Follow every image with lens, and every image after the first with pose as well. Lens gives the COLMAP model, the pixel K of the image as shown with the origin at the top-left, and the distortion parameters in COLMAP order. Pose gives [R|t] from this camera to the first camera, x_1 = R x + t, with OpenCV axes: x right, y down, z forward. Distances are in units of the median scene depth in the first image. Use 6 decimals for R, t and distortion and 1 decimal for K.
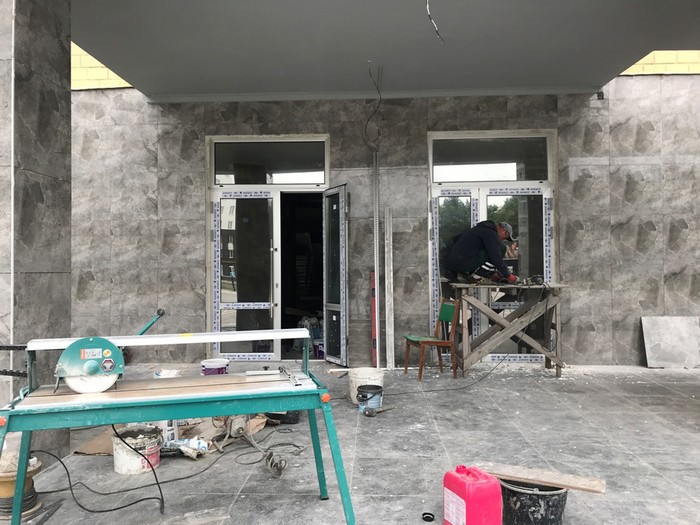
lens RADIAL K [[571.3, 0, 343.3], [0, 571.3, 263.2], [0, 0, 1]] dist [0.014102, 0.009523]
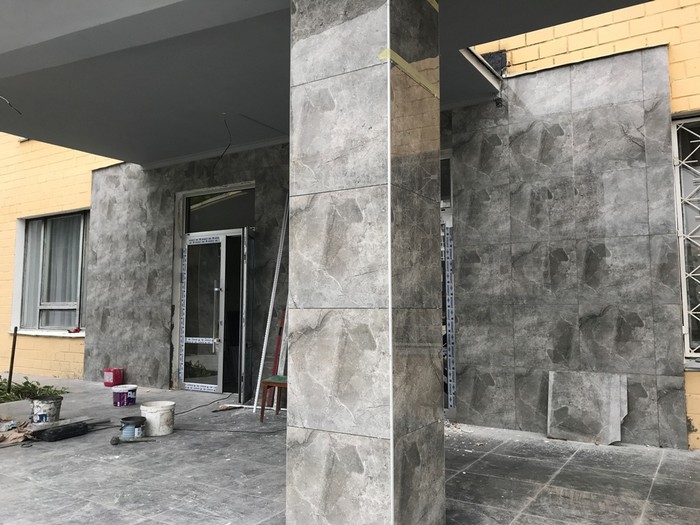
lens RADIAL K [[571.3, 0, 351.0], [0, 571.3, 261.6], [0, 0, 1]] dist [0.014102, 0.009523]
pose [[0.869239, -0.034668, -0.493175, 0.667887], [0.002381, 0.997820, -0.065945, -0.004431], [0.494386, 0.056148, 0.867427, 0.177505]]
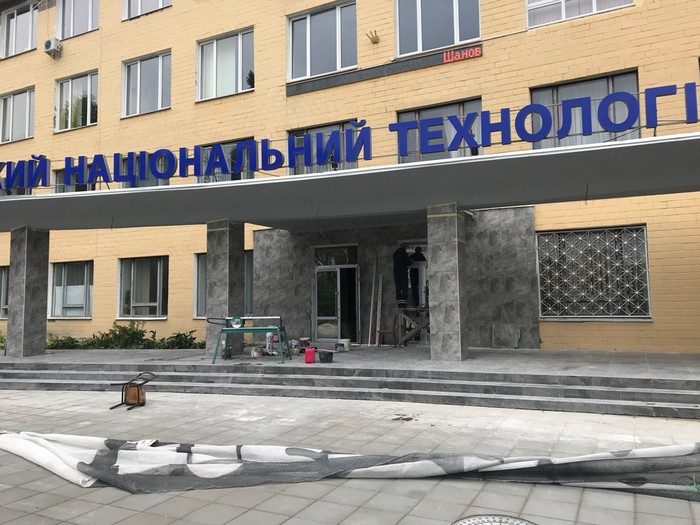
lens RADIAL K [[571.3, 0, 336.8], [0, 571.3, 261.5], [0, 0, 1]] dist [0.014102, 0.009523]
pose [[0.908376, -0.034983, -0.416689, 0.871567], [0.011404, 0.998196, -0.058942, -0.018204], [0.418000, 0.048790, 0.907136, -1.134241]]
